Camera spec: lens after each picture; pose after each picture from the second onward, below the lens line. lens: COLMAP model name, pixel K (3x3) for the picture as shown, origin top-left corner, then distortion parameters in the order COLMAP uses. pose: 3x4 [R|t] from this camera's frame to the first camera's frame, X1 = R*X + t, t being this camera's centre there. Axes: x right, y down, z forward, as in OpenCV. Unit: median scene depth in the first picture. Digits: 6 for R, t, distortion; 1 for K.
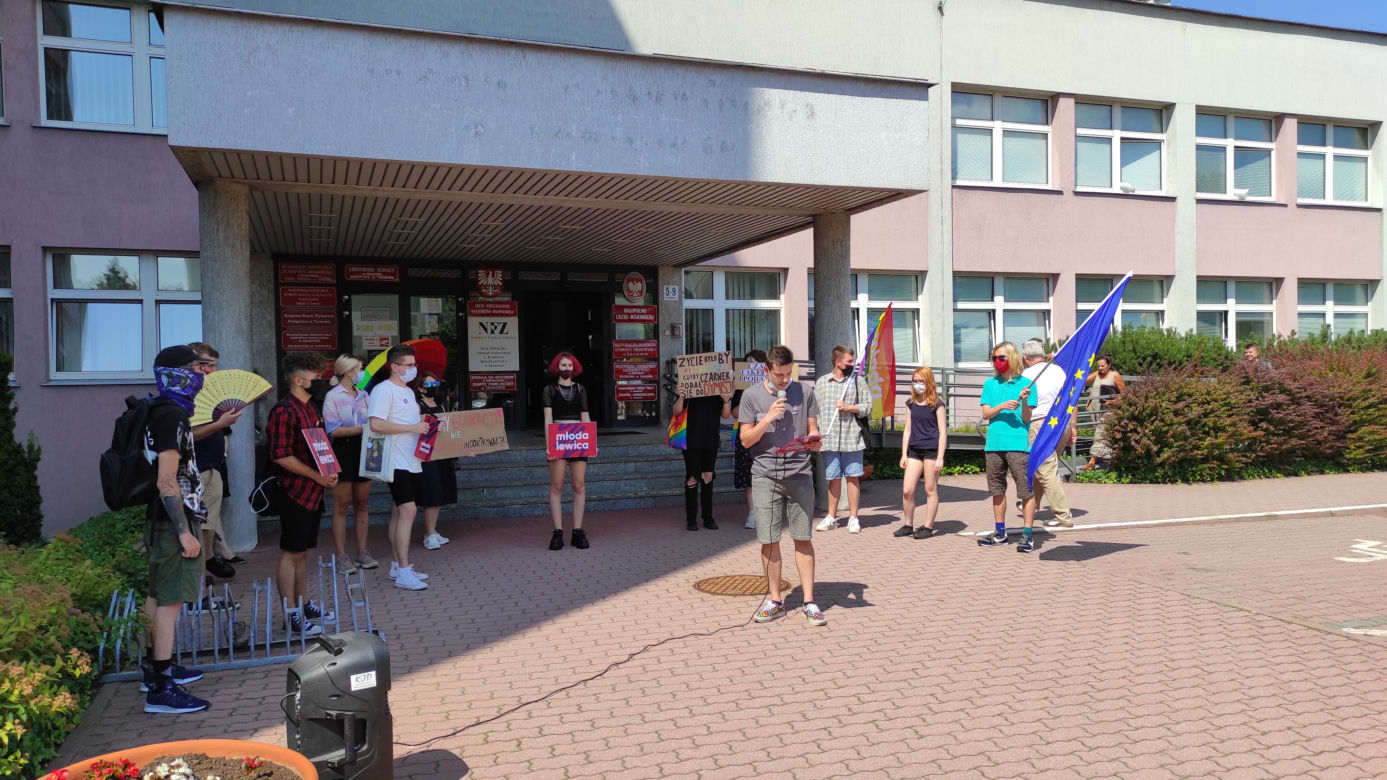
lens RADIAL K [[1014.0, 0, 692.7], [0, 1014.0, 398.1], [0, 0, 1]] dist [0.050251, -0.046509]
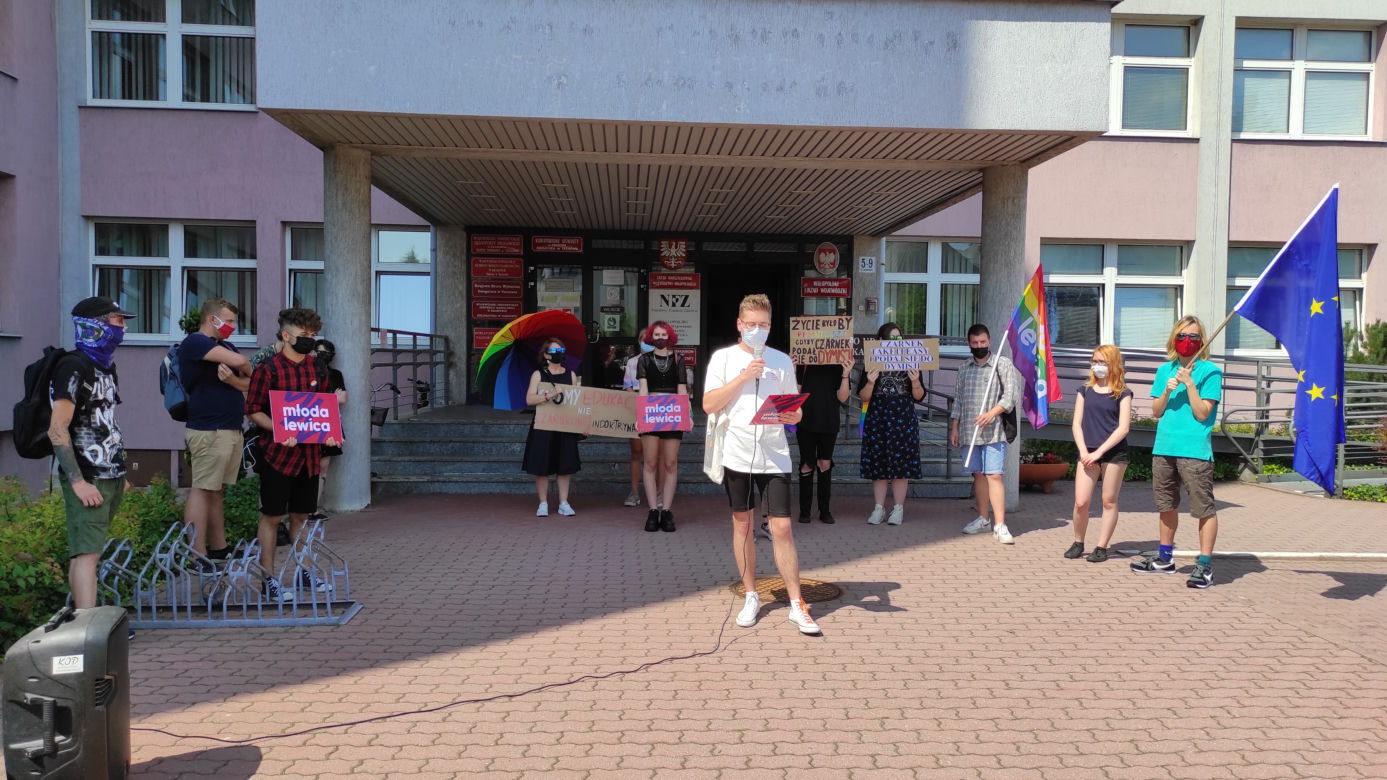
lens RADIAL K [[1014.0, 0, 694.9], [0, 1014.0, 399.0], [0, 0, 1]] dist [0.050251, -0.046509]
pose [[0.958153, 0.038338, -0.283679, 0.140090], [-0.033278, 0.999190, 0.022638, 0.003434], [0.284317, -0.012251, 0.958652, 0.099637]]
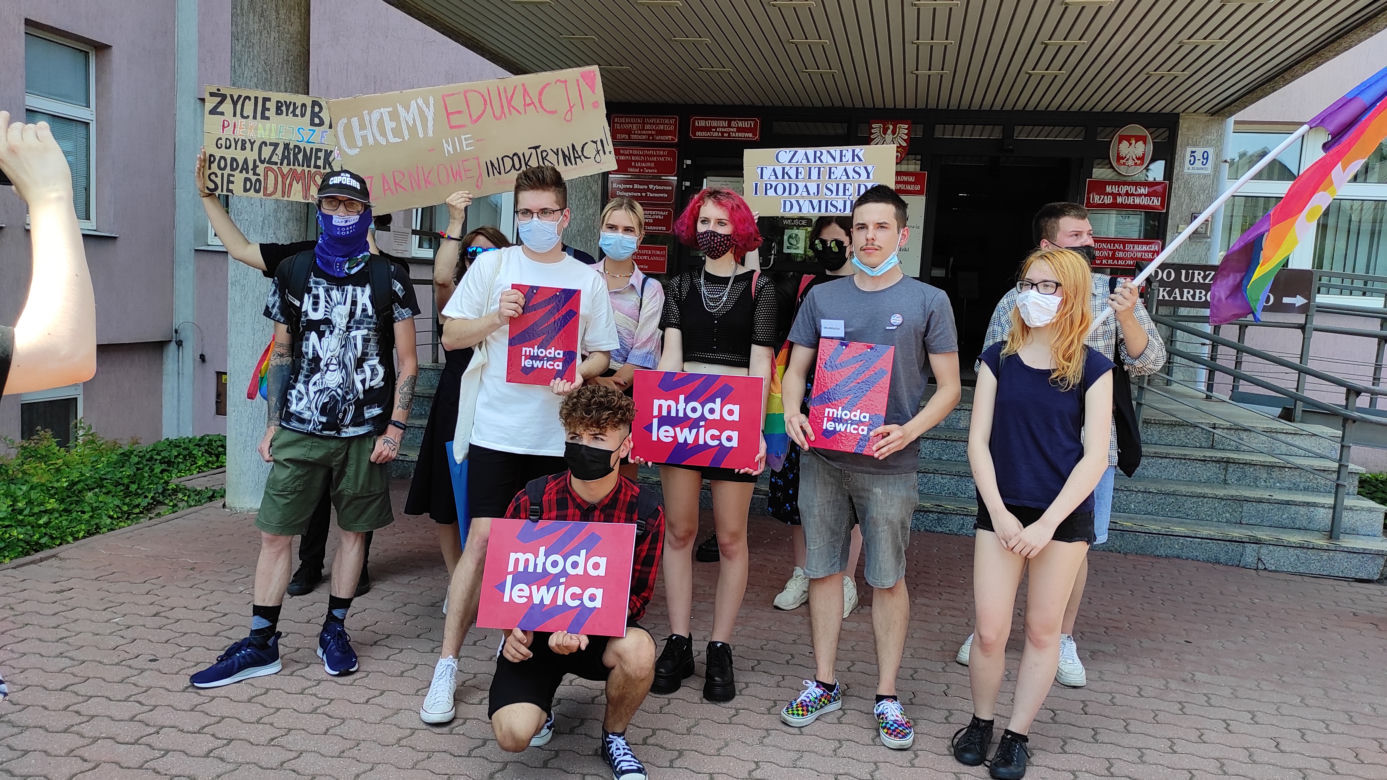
lens RADIAL K [[1014.0, 0, 684.6], [0, 1014.0, 397.1], [0, 0, 1]] dist [0.050251, -0.046509]
pose [[0.841659, 0.119392, -0.526645, 0.084437], [-0.080930, 0.992126, 0.095579, -0.000852], [0.533910, -0.037823, 0.844695, 0.497719]]
